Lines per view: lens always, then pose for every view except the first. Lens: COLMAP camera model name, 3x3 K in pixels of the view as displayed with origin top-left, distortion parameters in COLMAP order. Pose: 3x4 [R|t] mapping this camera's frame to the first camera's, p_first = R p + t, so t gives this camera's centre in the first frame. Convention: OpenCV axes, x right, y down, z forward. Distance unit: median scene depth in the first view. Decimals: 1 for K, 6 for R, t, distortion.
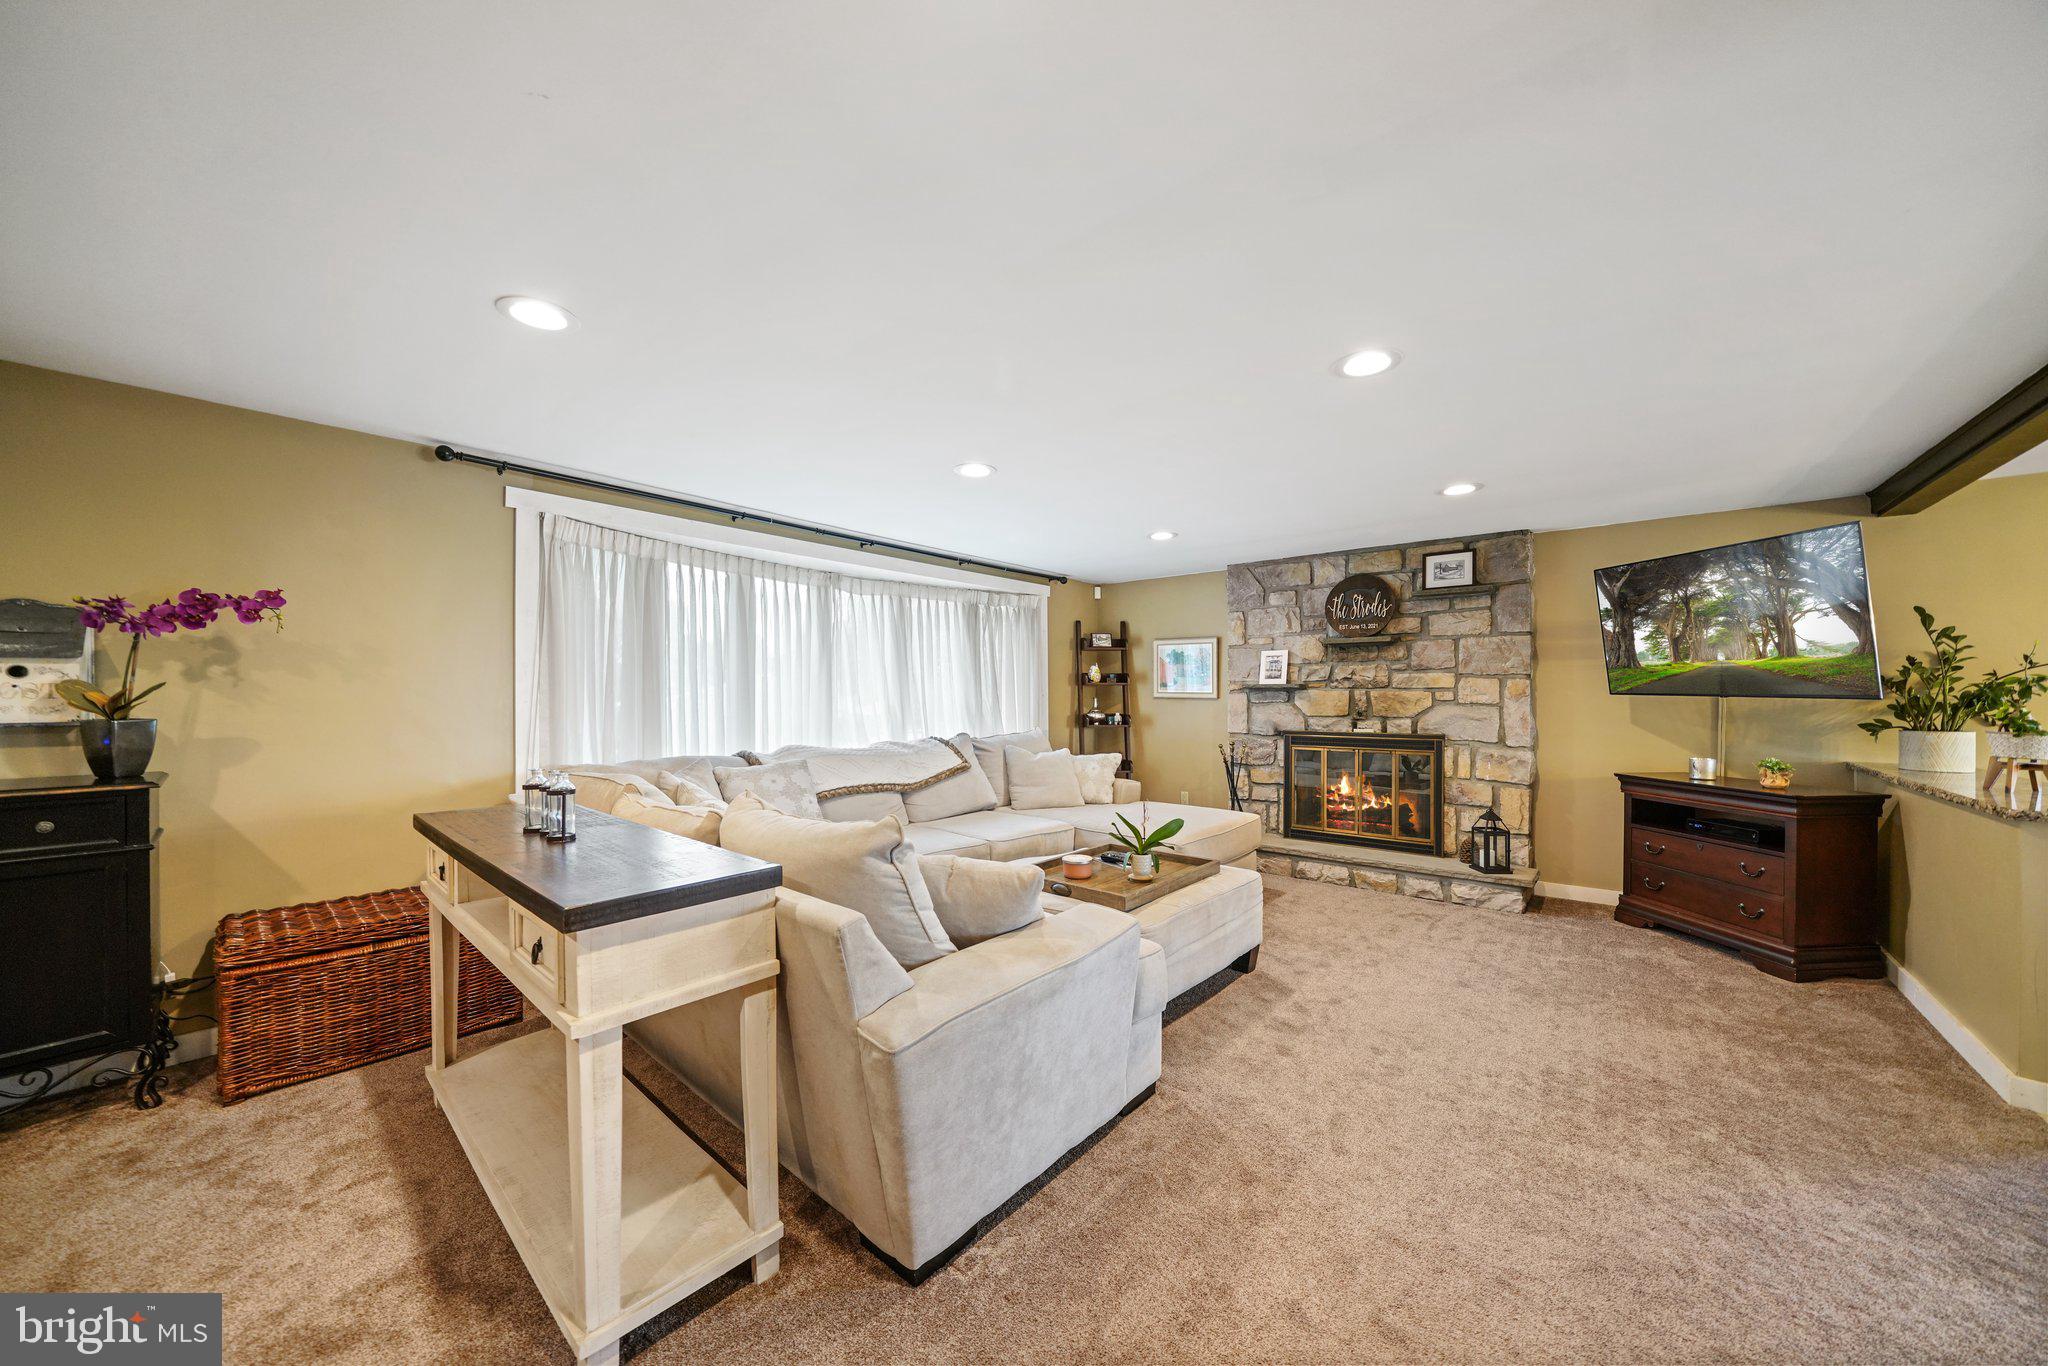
lens RADIAL K [[703.6, 0, 1024.0], [0, 703.6, 683.0], [0, 0, 1]] dist [-0.035217, 0.003197]
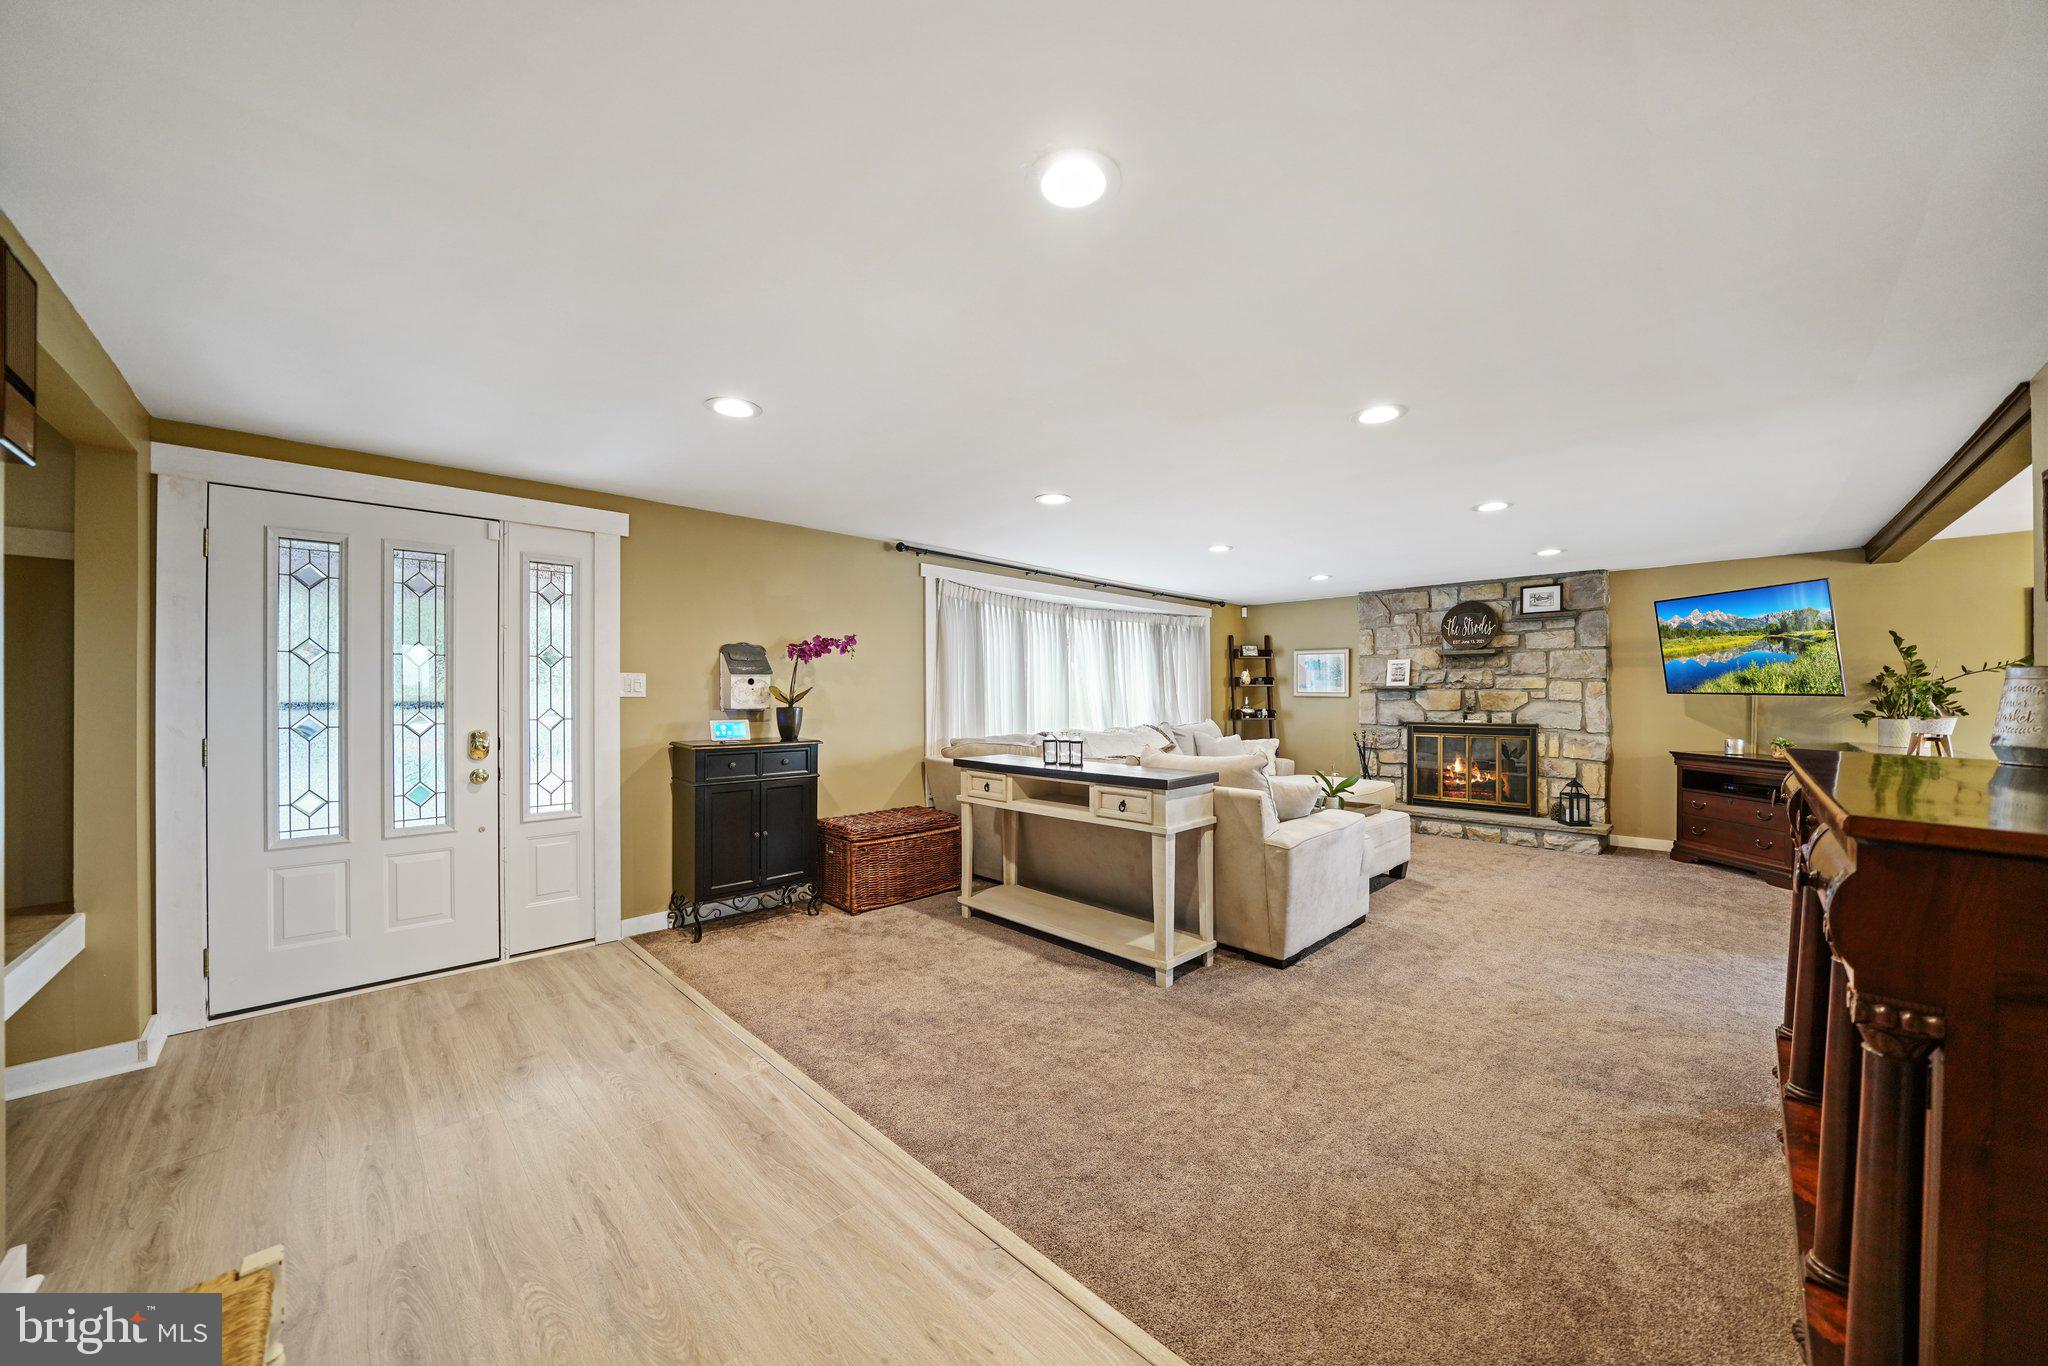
lens RADIAL K [[703.6, 0, 1024.0], [0, 703.6, 683.0], [0, 0, 1]] dist [-0.035217, 0.003197]
pose [[0.995435, -0.001734, -0.095424, -0.243386], [0.001716, 0.999998, -0.000270, -0.004980], [0.095424, 0.000105, 0.995437, -0.401914]]
